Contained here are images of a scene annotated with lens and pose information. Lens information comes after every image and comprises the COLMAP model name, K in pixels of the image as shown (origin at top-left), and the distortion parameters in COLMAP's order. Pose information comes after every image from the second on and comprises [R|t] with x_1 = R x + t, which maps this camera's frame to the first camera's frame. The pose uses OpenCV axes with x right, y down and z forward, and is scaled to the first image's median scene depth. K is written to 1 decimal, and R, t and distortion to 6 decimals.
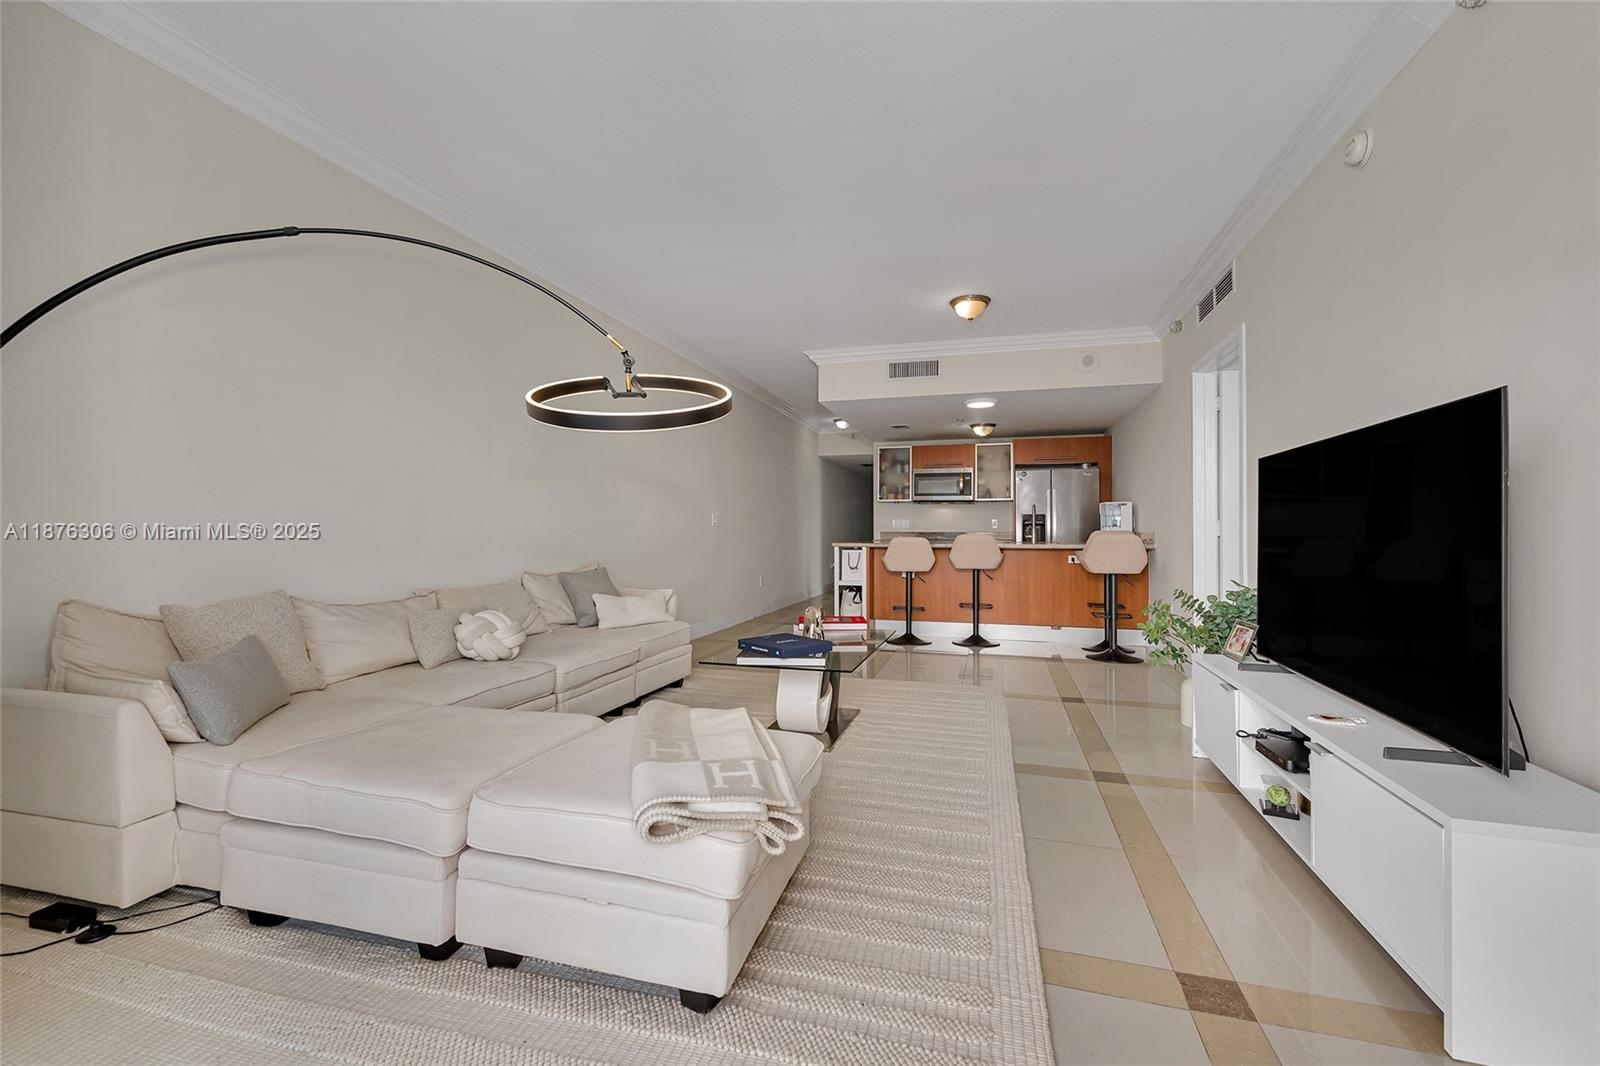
lens RADIAL K [[634.8, 0, 801.1], [0, 634.8, 540.2], [0, 0, 1]] dist [-0.000340, 0.005380]
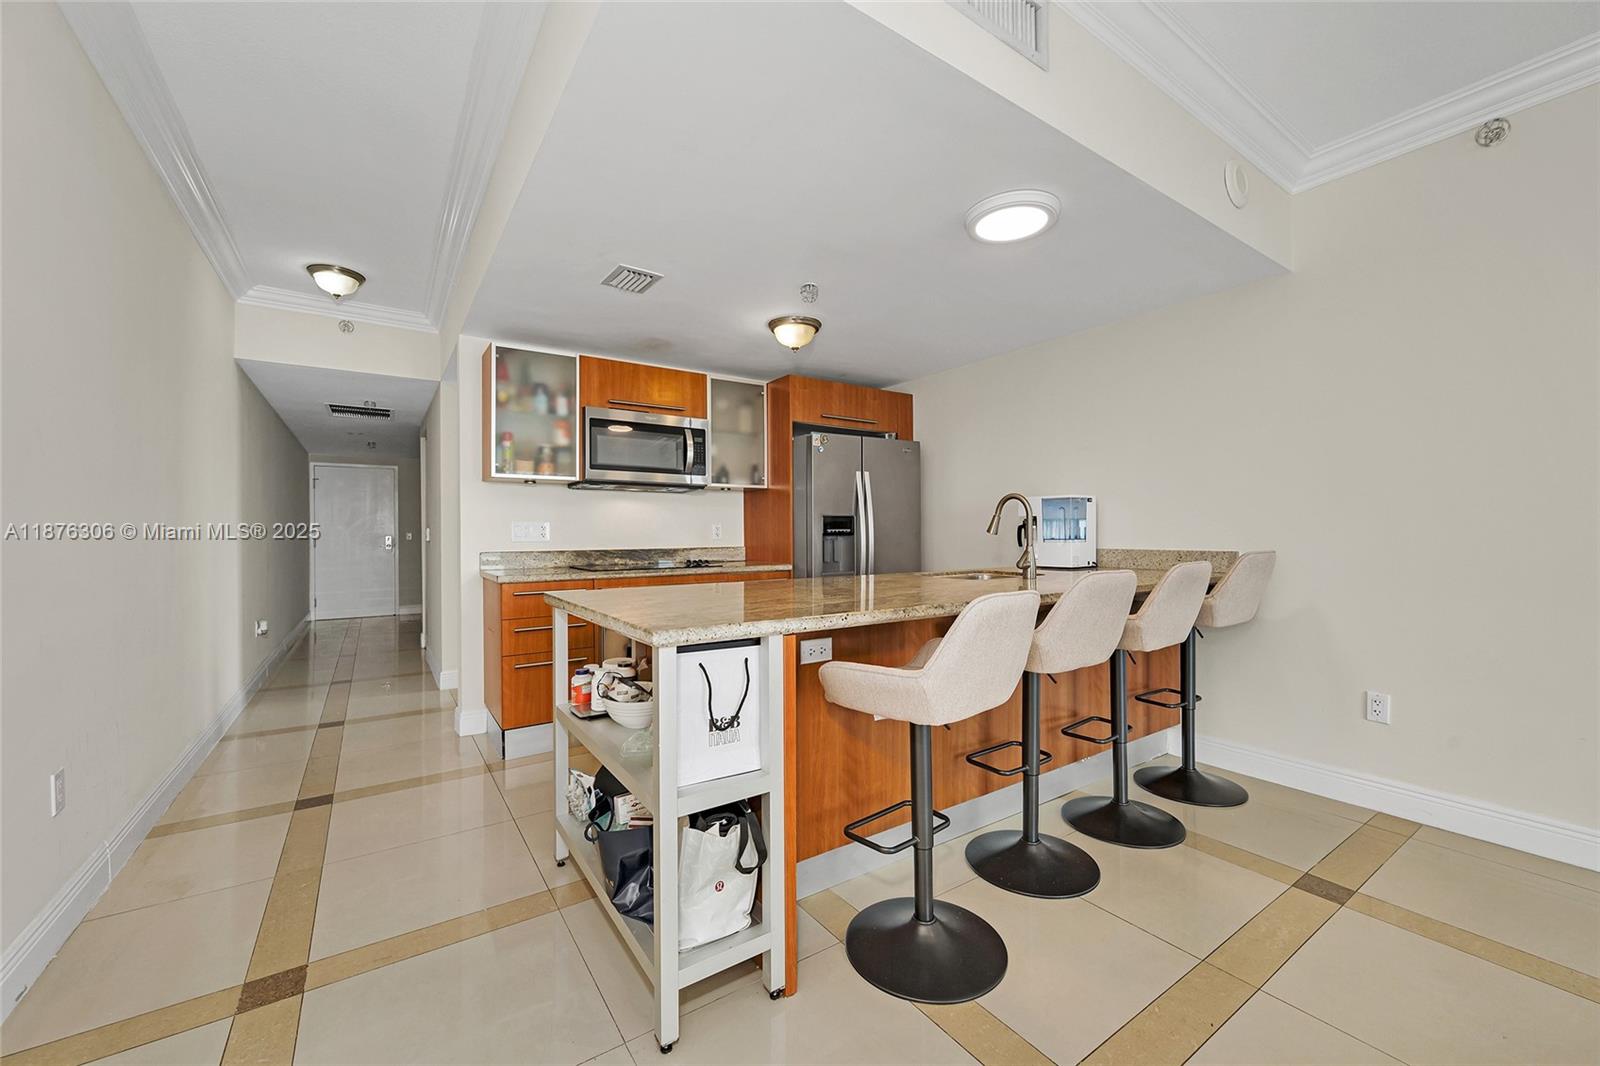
lens RADIAL K [[634.8, 0, 801.1], [0, 634.8, 540.2], [0, 0, 1]] dist [-0.000340, 0.005380]
pose [[0.652279, -0.009077, 0.757925, -0.059567], [0.010689, 0.999939, 0.002776, -0.020167], [-0.757904, 0.006291, 0.652336, 0.607683]]
